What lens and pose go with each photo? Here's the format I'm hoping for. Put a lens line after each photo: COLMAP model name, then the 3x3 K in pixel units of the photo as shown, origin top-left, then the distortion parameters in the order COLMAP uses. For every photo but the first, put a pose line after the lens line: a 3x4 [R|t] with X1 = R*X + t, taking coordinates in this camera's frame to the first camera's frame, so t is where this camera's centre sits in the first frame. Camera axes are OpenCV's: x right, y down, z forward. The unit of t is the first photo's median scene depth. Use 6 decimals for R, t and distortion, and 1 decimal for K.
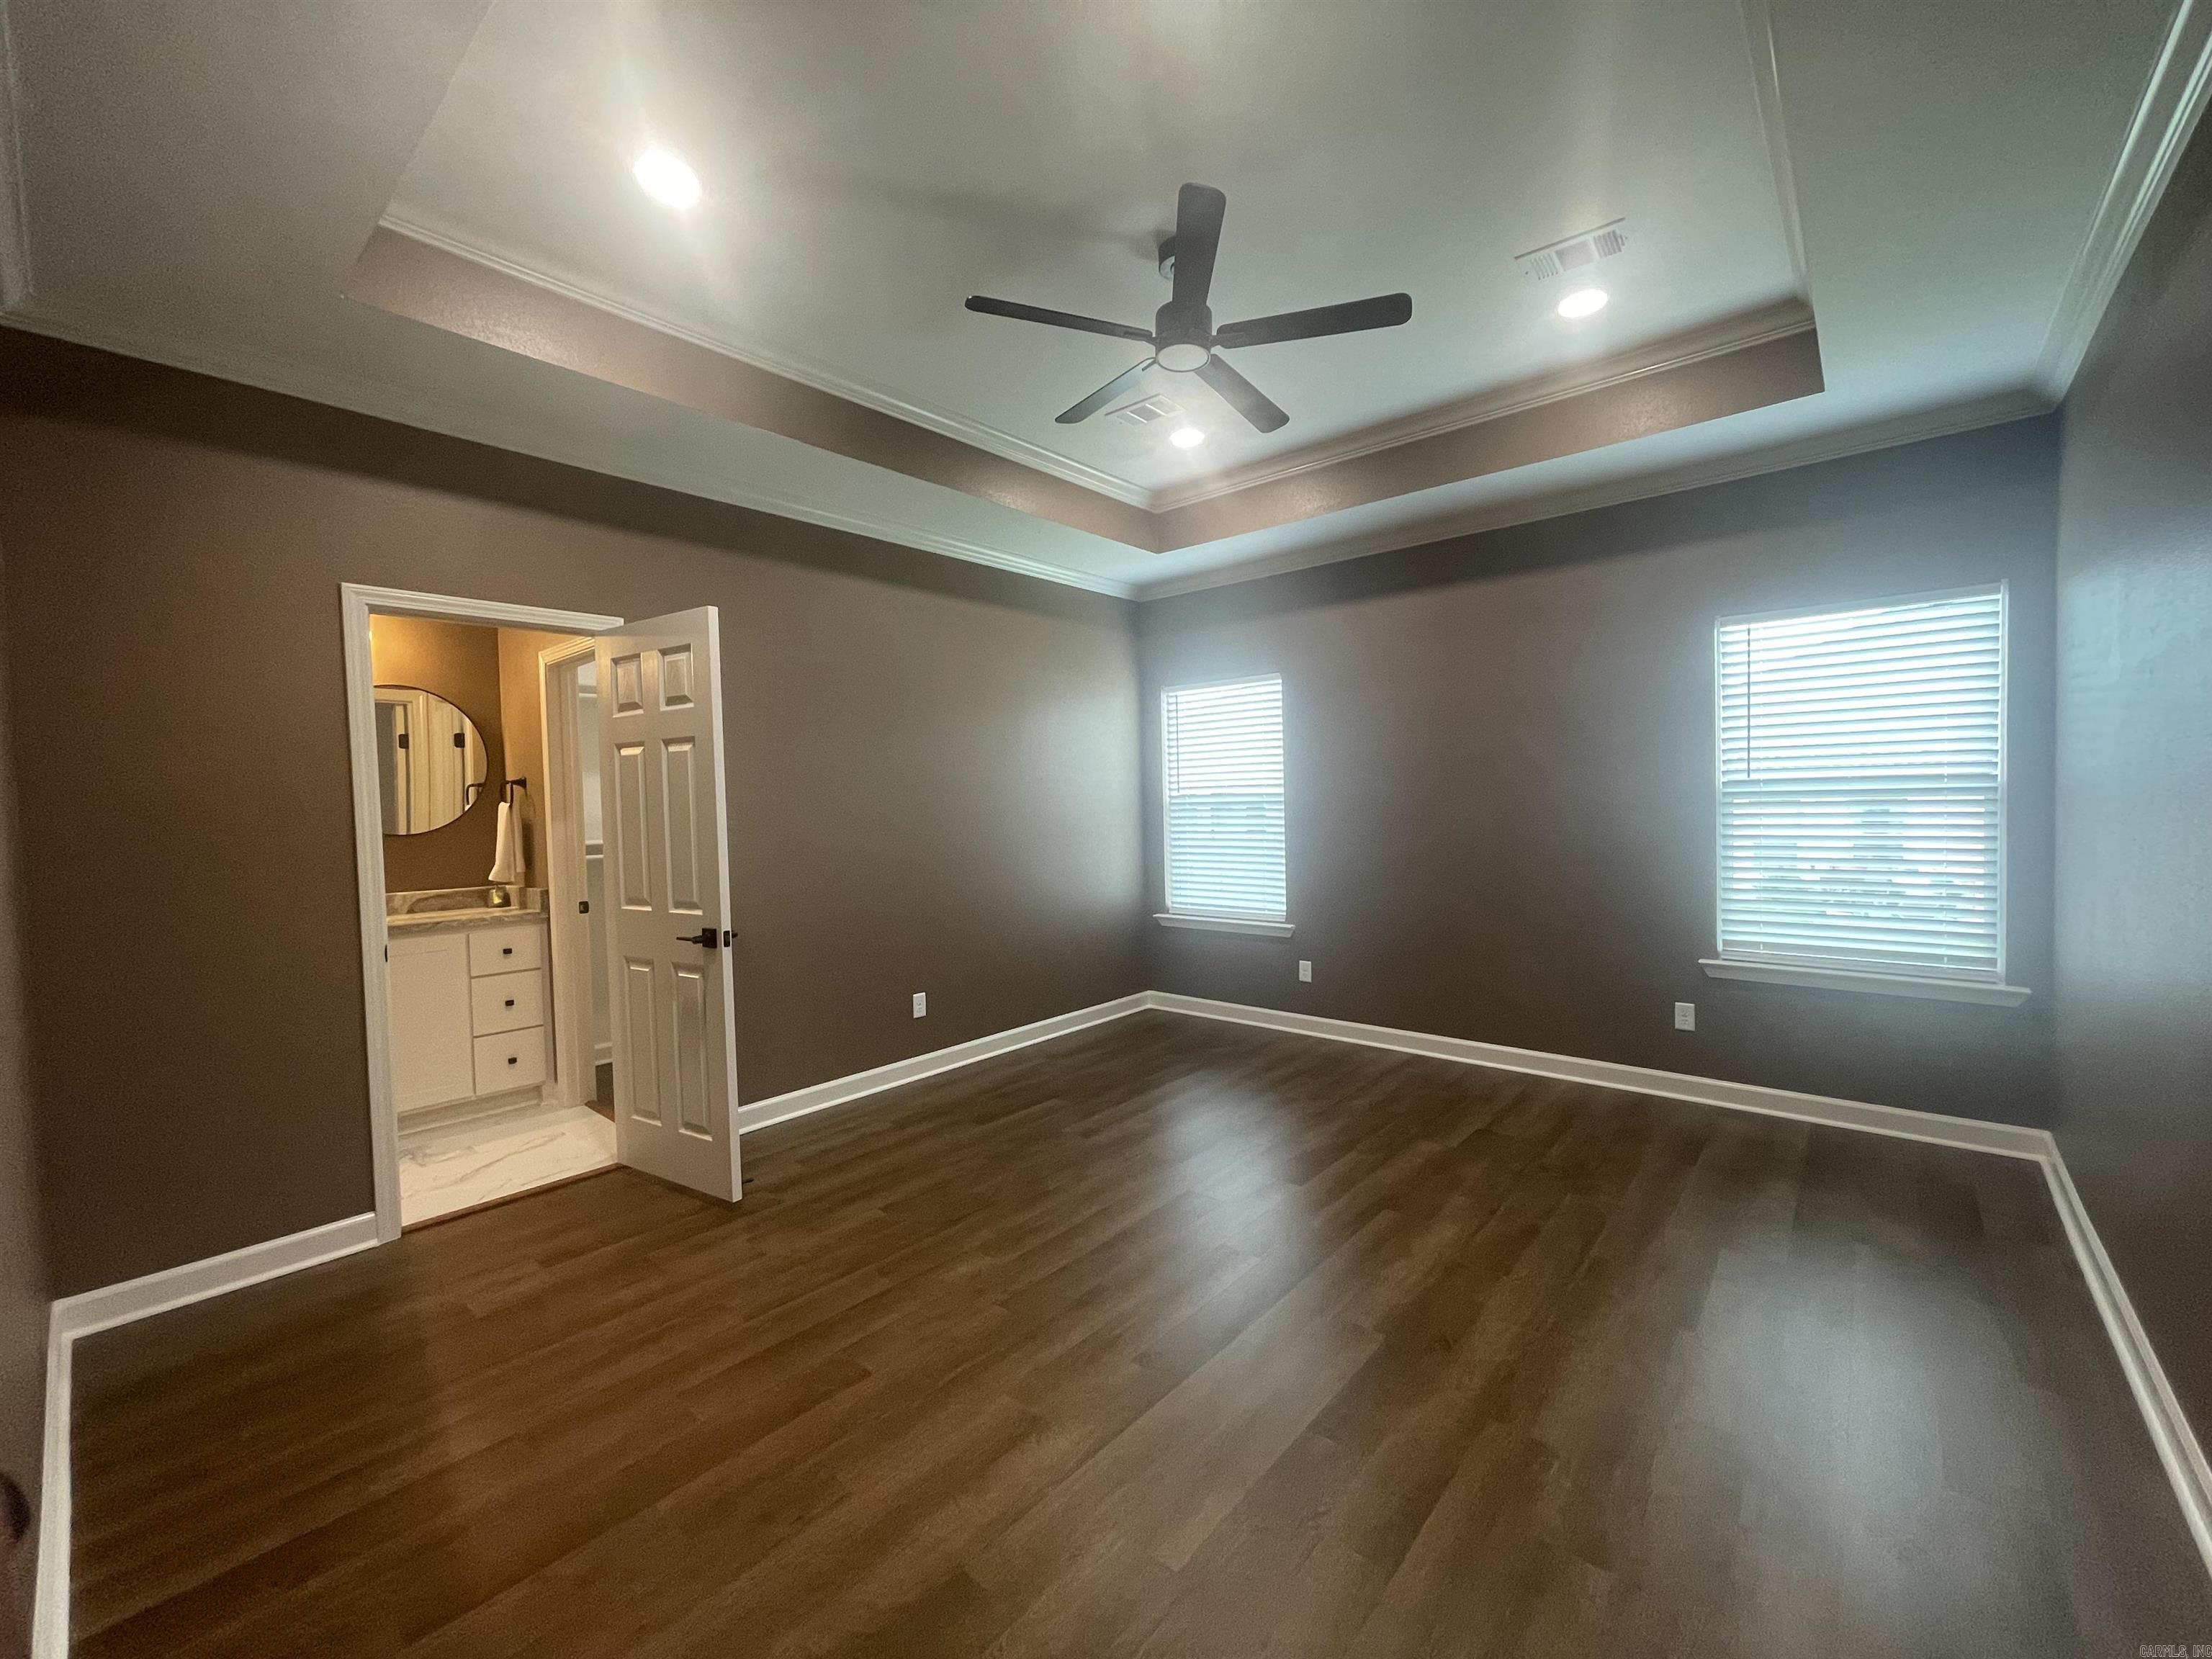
lens RADIAL K [[890.2, 0, 1095.6], [0, 890.2, 816.8], [0, 0, 1]] dist [-0.004256, 0.001468]
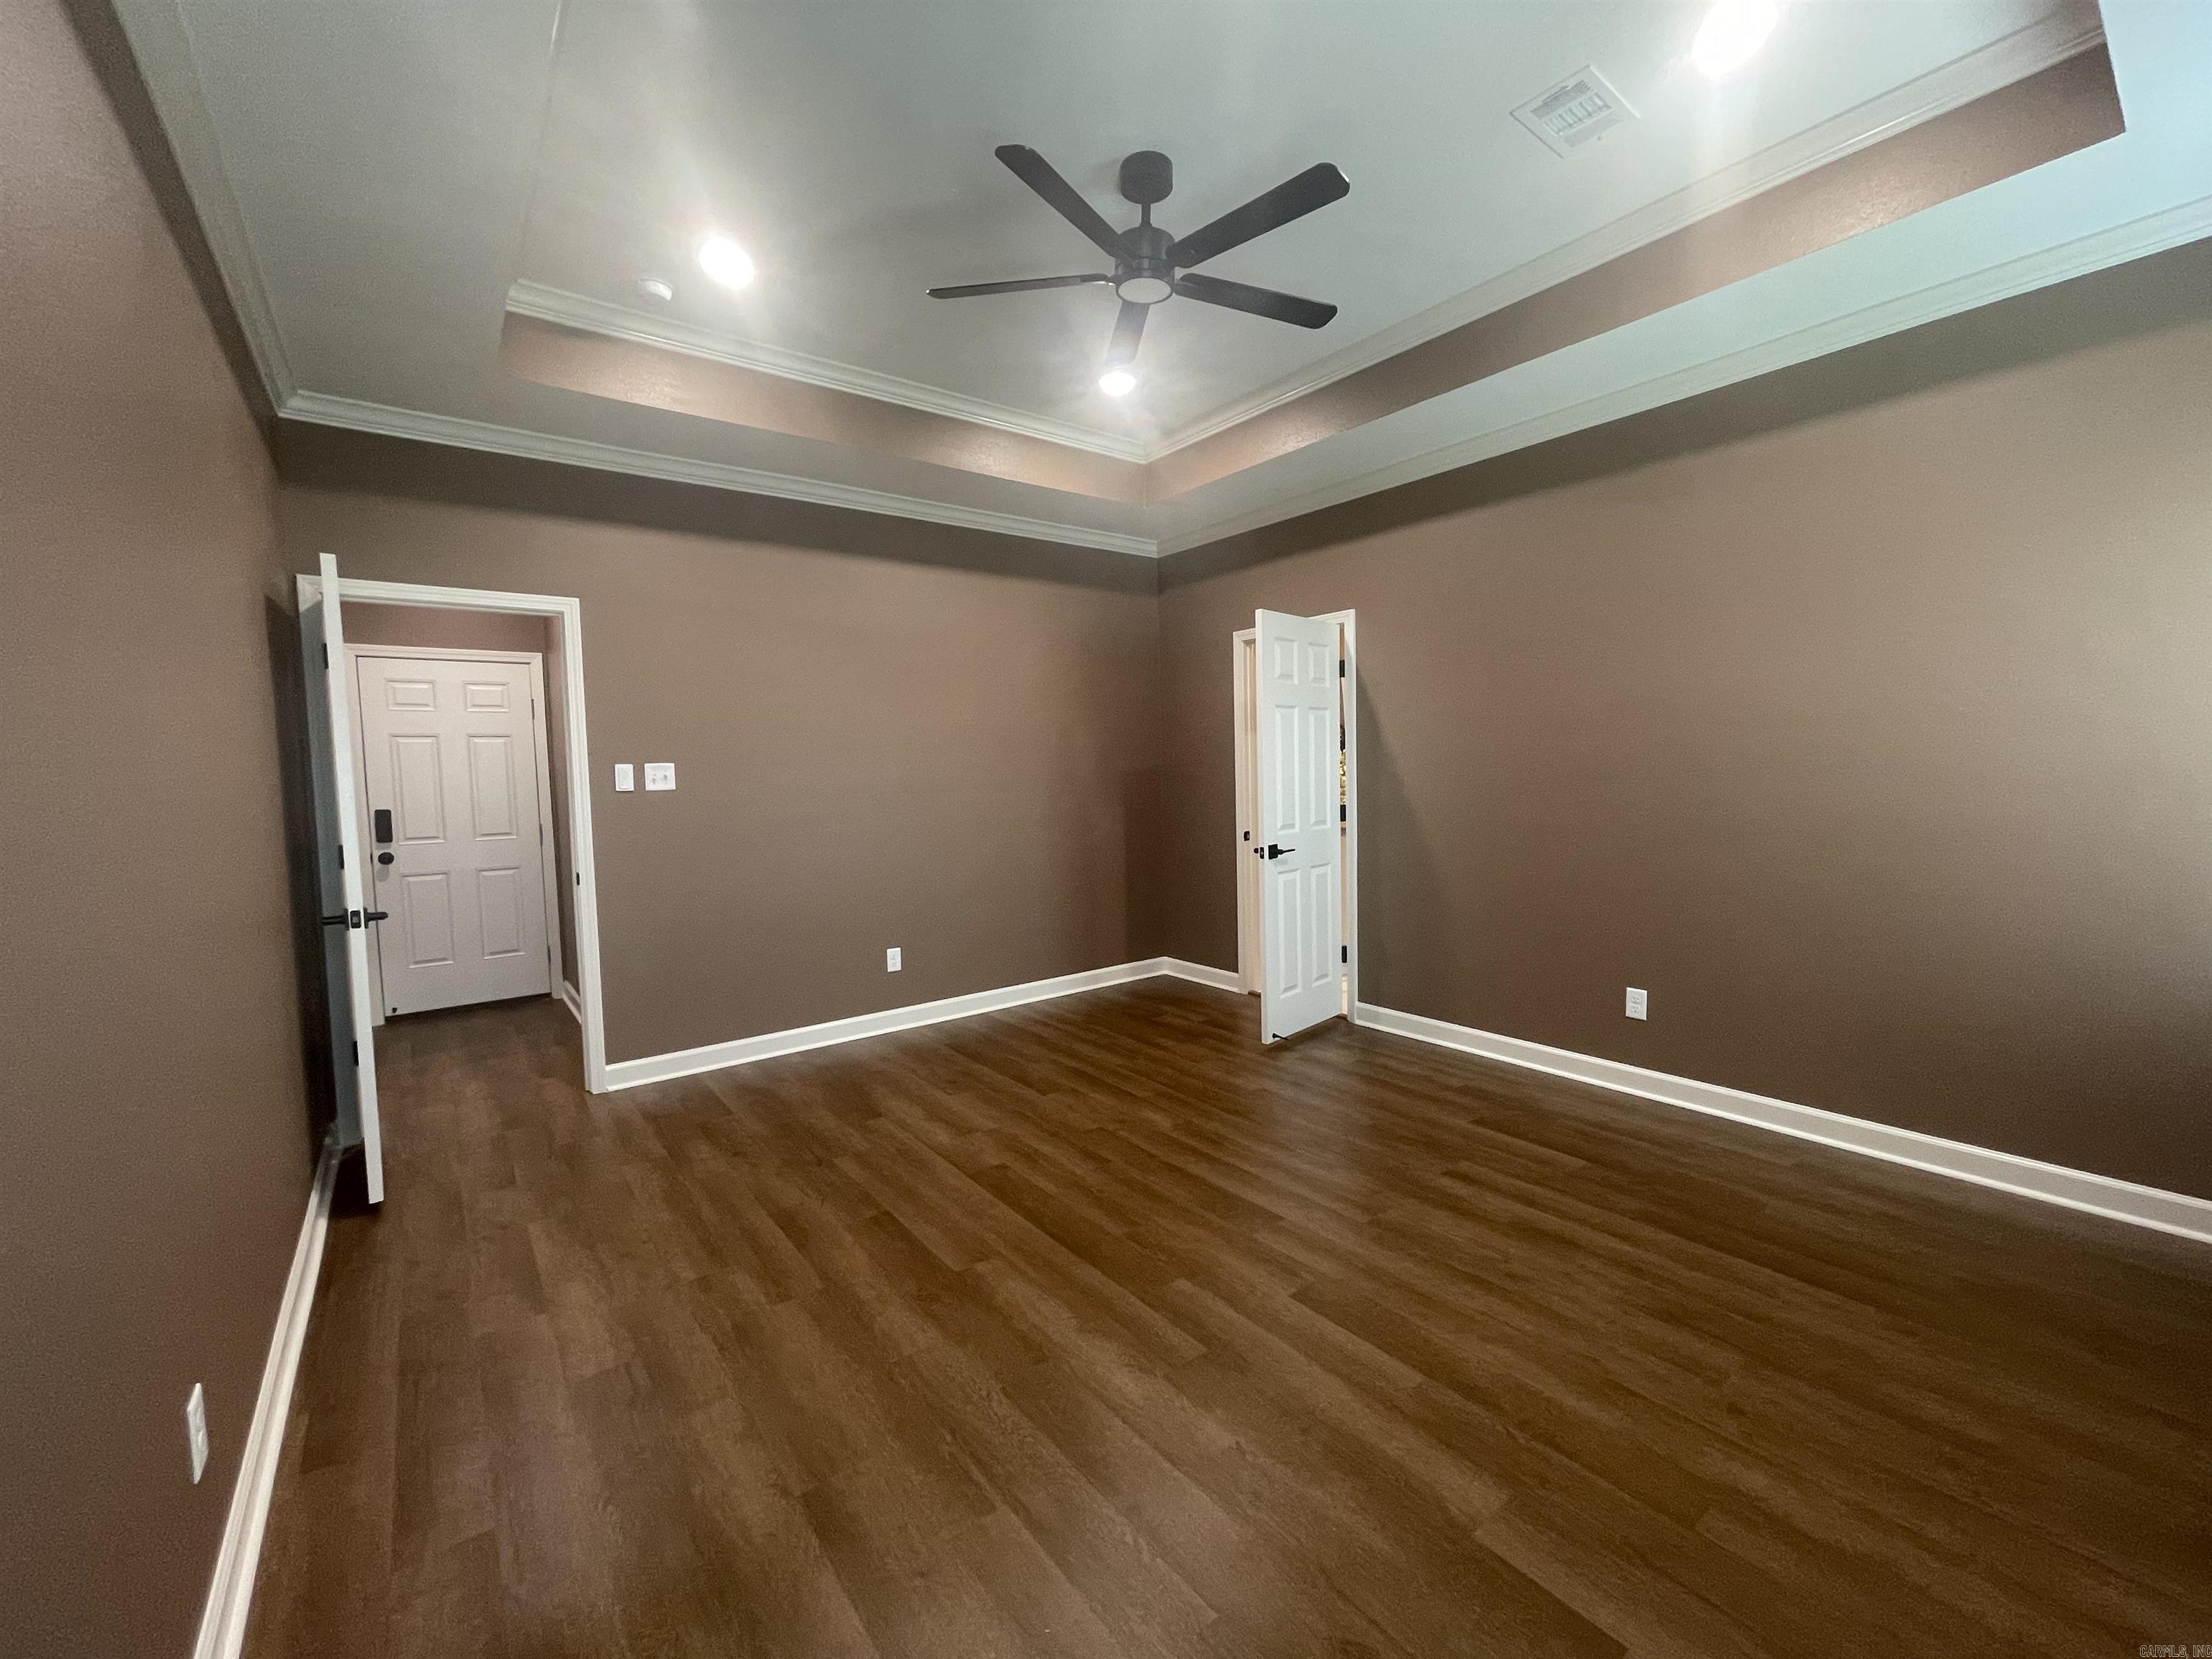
lens RADIAL K [[890.2, 0, 1108.0], [0, 890.2, 825.3], [0, 0, 1]] dist [-0.004256, 0.001468]
pose [[-0.185330, 0.093858, -0.978184, 1.010361], [0.007509, 0.995534, 0.094100, -0.035191], [0.982648, 0.010094, -0.185207, 1.077879]]
